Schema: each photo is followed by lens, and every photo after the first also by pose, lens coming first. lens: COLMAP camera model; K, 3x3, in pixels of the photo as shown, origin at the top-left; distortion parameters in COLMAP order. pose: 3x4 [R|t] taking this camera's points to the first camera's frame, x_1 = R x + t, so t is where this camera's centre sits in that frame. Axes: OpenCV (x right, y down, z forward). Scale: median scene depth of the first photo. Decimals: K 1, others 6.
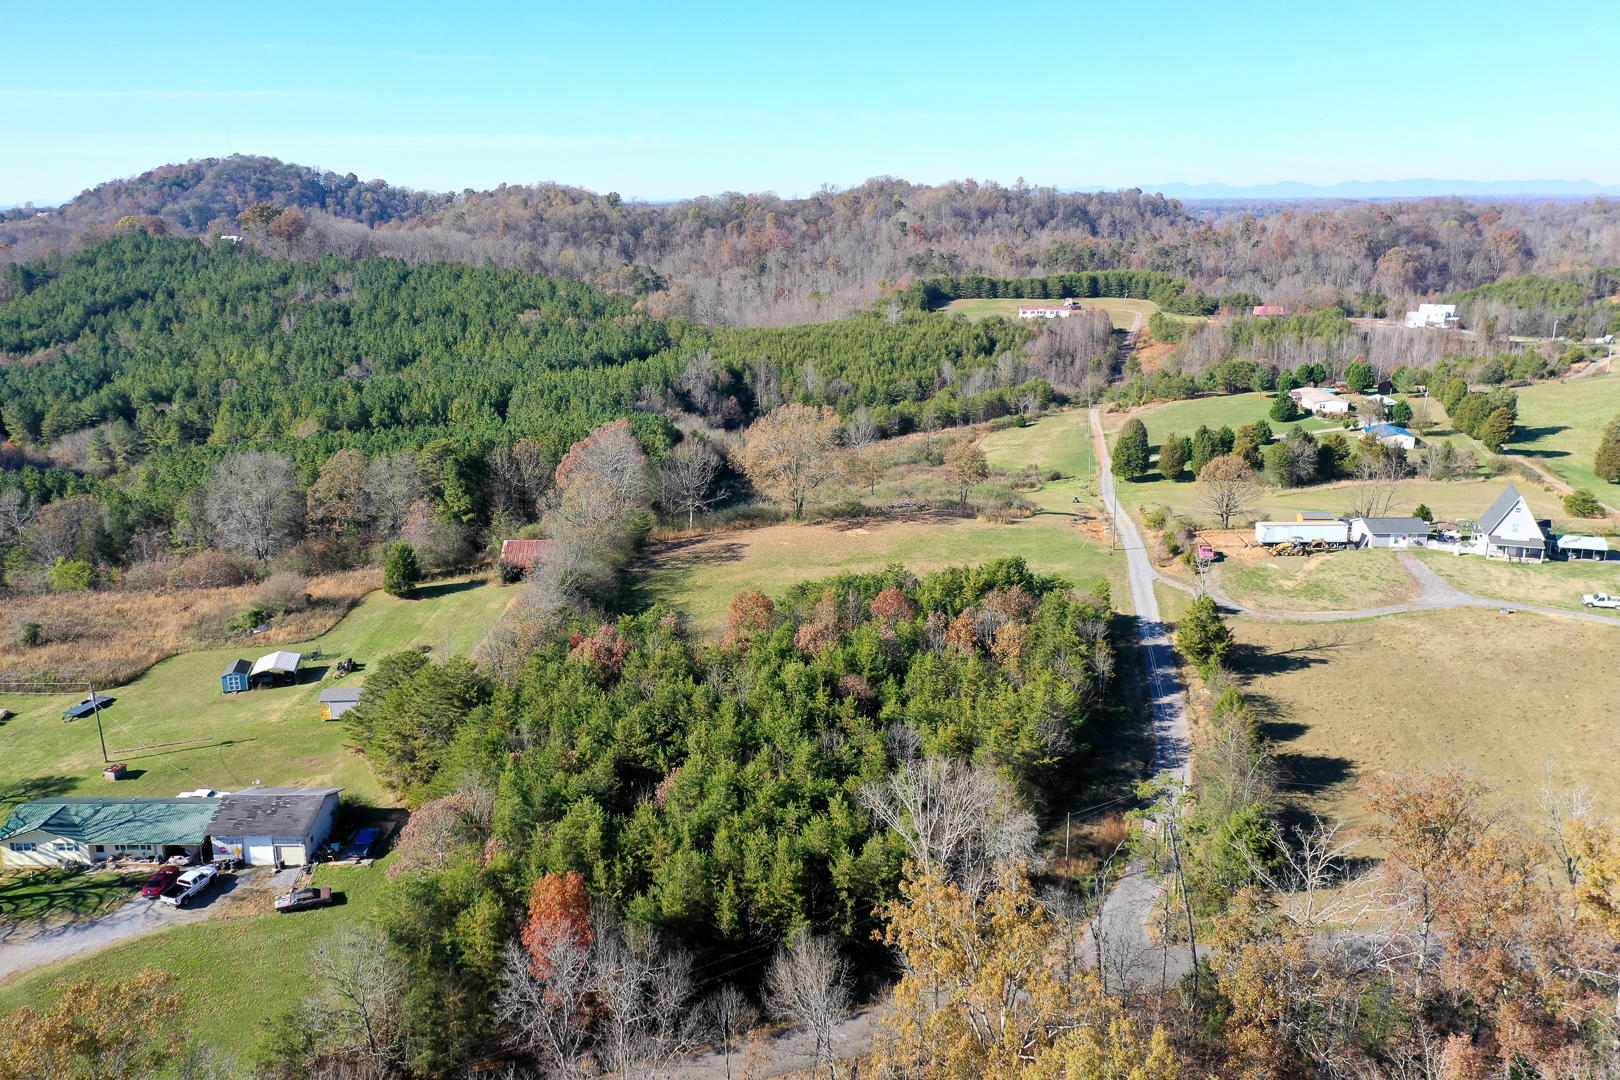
lens RADIAL K [[1201.6, 0, 808.3], [0, 1201.6, 528.4], [0, 0, 1]] dist [0.004510, 0.009191]
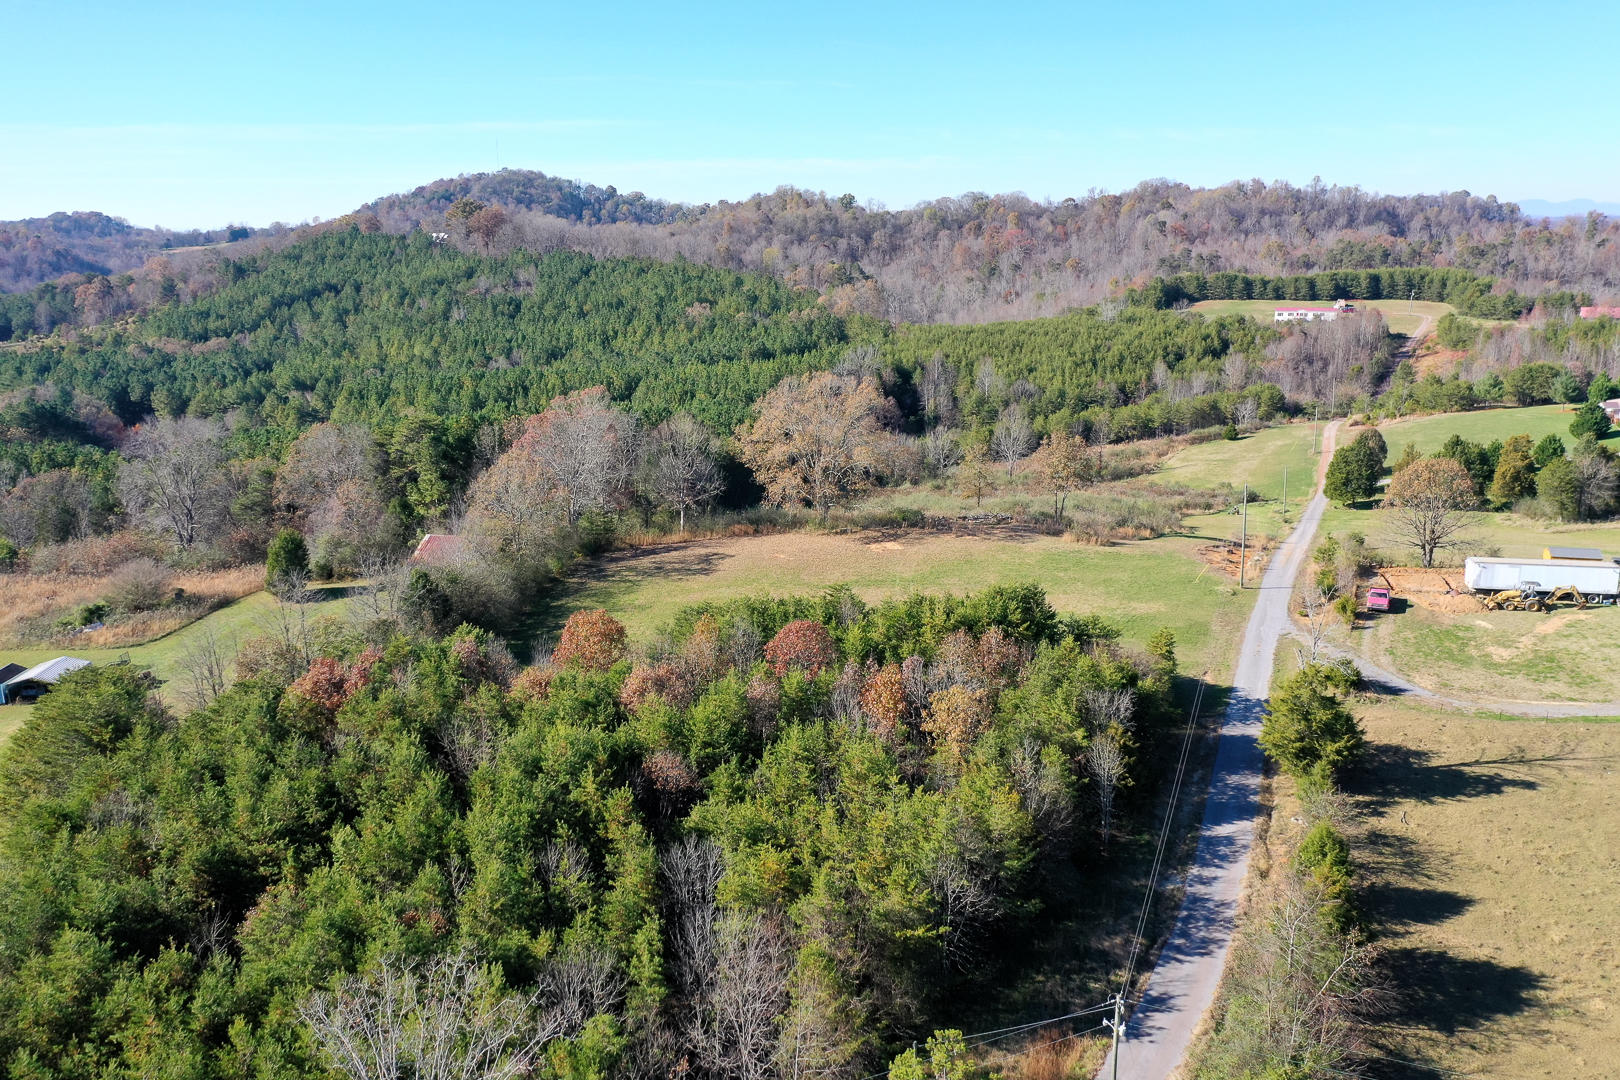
lens RADIAL K [[1272.8, 0, 805.3], [0, 1272.8, 537.7], [0, 0, 1]] dist [0.005950, 0.002476]
pose [[0.978057, 0.044988, -0.203424, 0.067942], [-0.048436, 0.998754, -0.011999, 0.004316], [0.202631, 0.021589, 0.979017, 0.103182]]
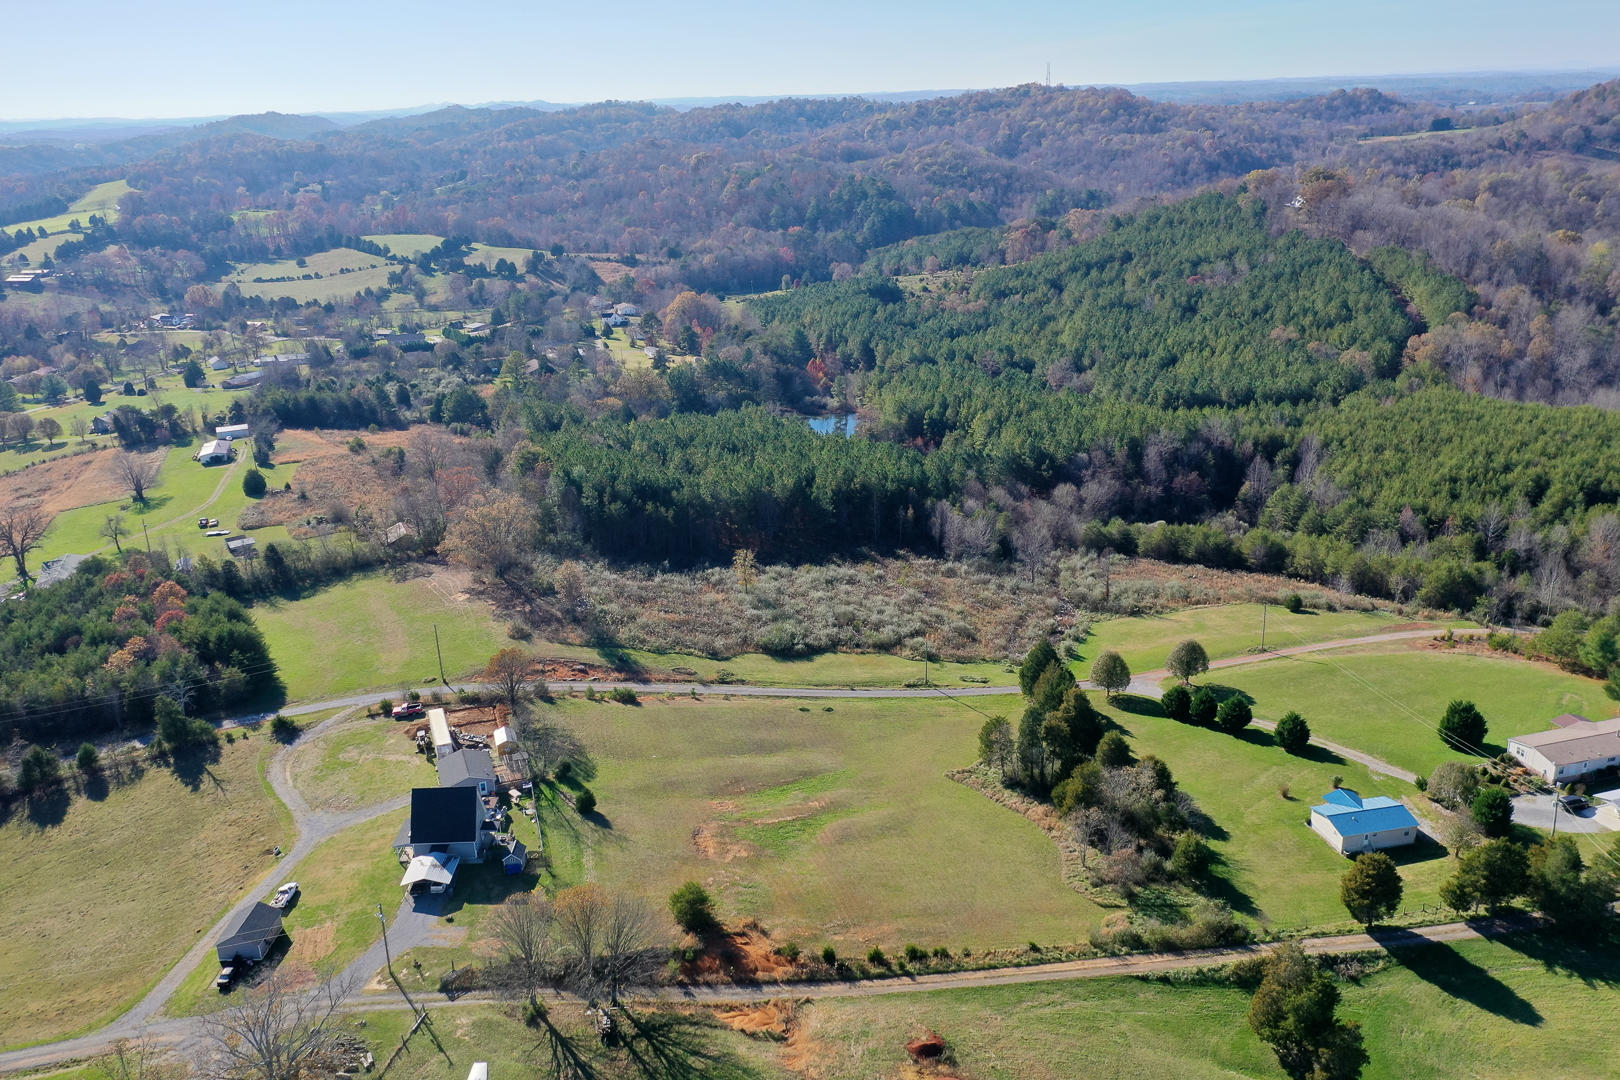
lens RADIAL K [[1272.8, 0, 802.5], [0, 1272.8, 545.8], [0, 0, 1]] dist [0.005950, 0.002476]
pose [[0.361563, 0.308427, -0.879855, 0.603588], [-0.222017, 0.945034, 0.240040, -0.205620], [0.905528, 0.108554, 0.410165, 0.341105]]
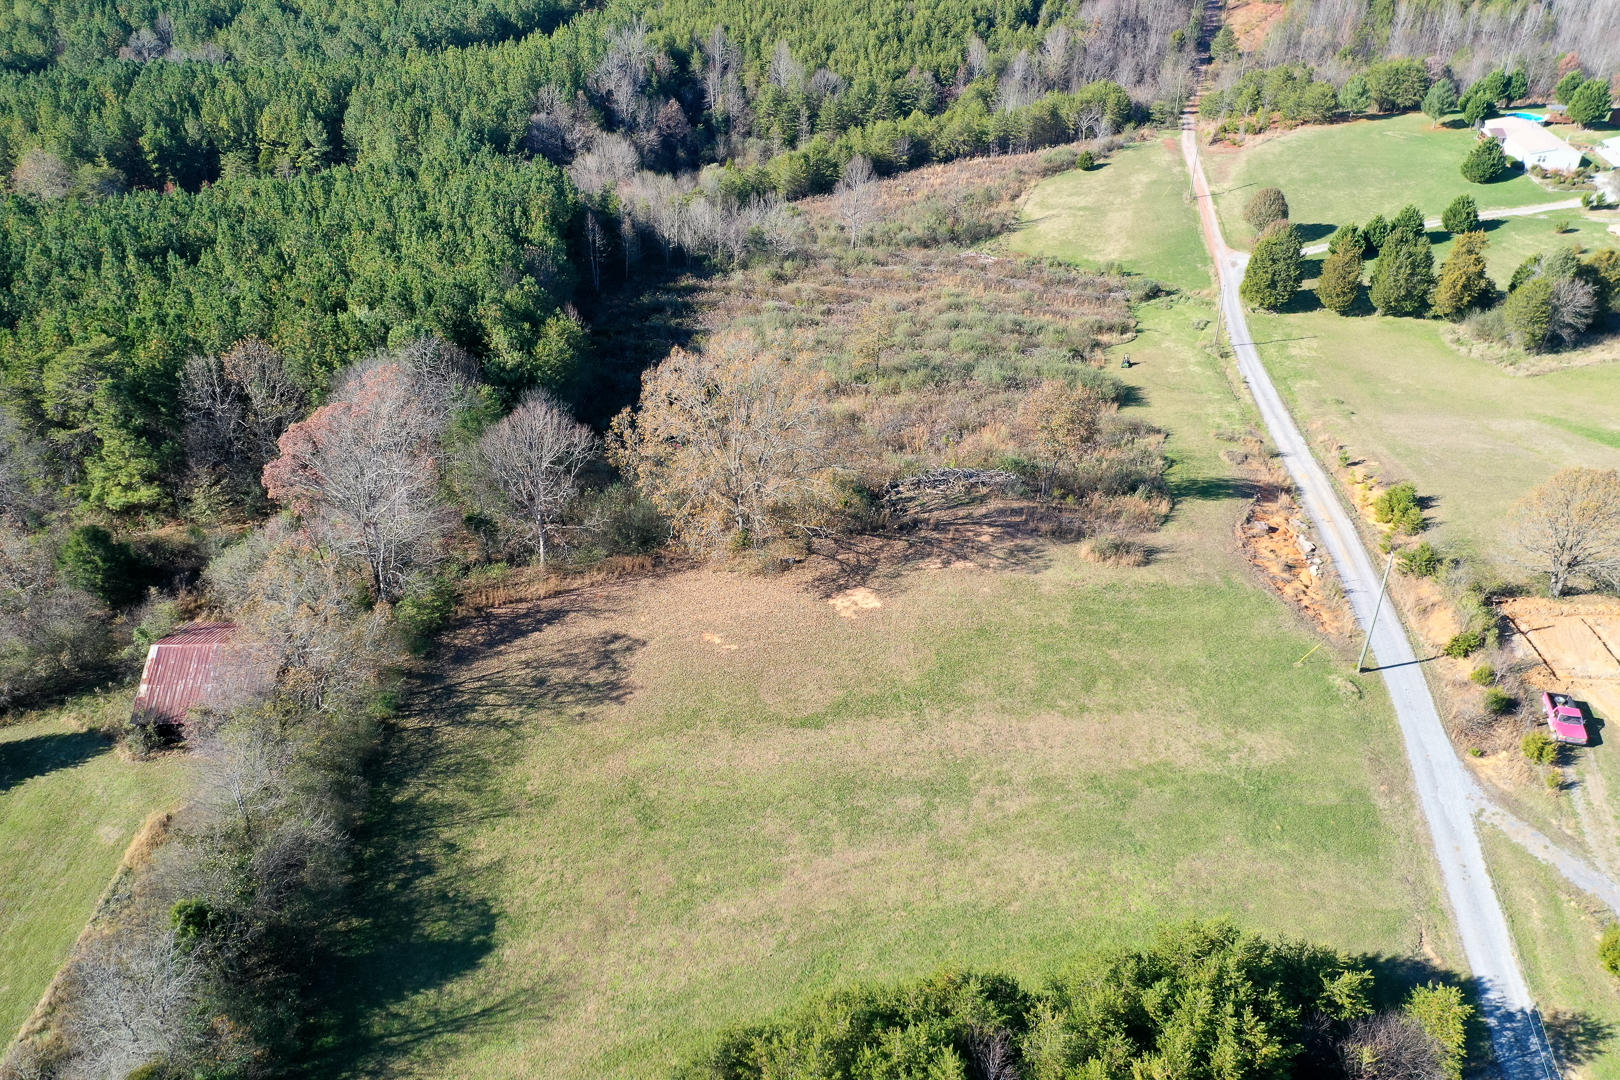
lens RADIAL K [[1272.8, 0, 804.9], [0, 1272.8, 530.8], [0, 0, 1]] dist [0.005950, 0.002476]
pose [[0.999810, 0.009270, 0.017138, 0.003870], [-0.013754, 0.958787, 0.283792, -0.082145], [-0.013801, -0.283974, 0.958733, 0.217089]]
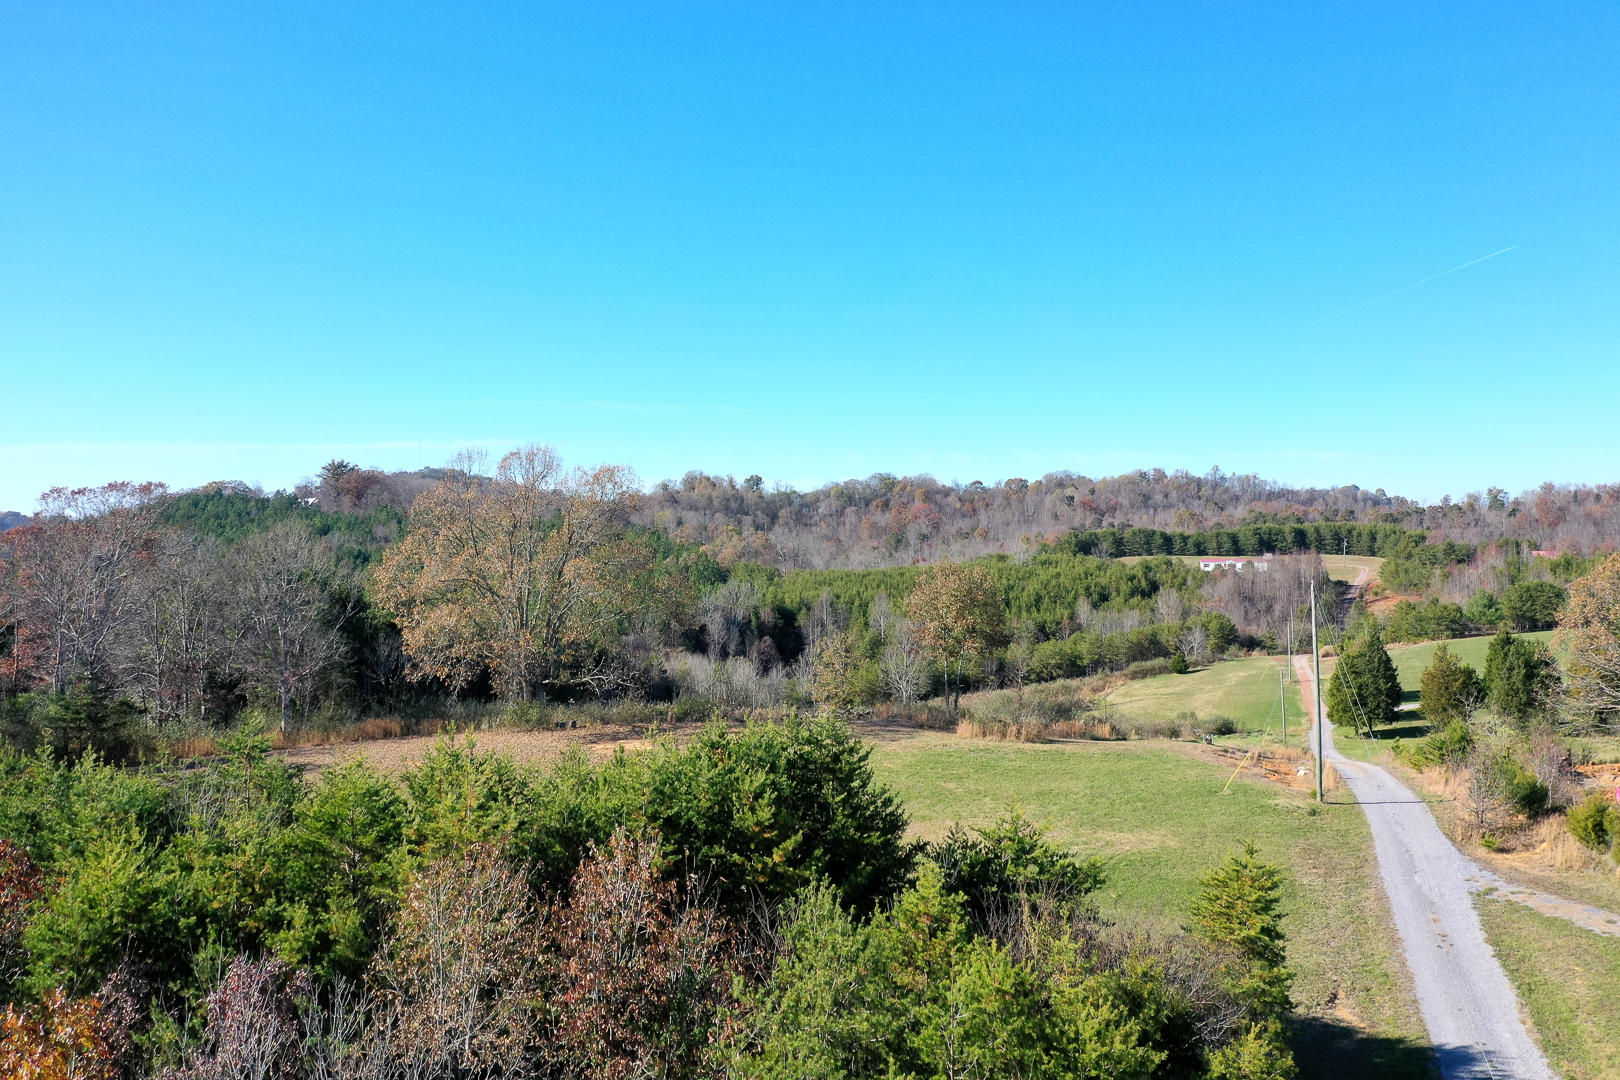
lens RADIAL K [[1272.8, 0, 784.1], [0, 1272.8, 536.3], [0, 0, 1]] dist [0.005950, 0.002476]
pose [[0.986652, -0.003965, -0.162792, 0.071681], [-0.036222, 0.969313, -0.243145, 0.016156], [0.158760, 0.245796, 0.956232, 0.270324]]
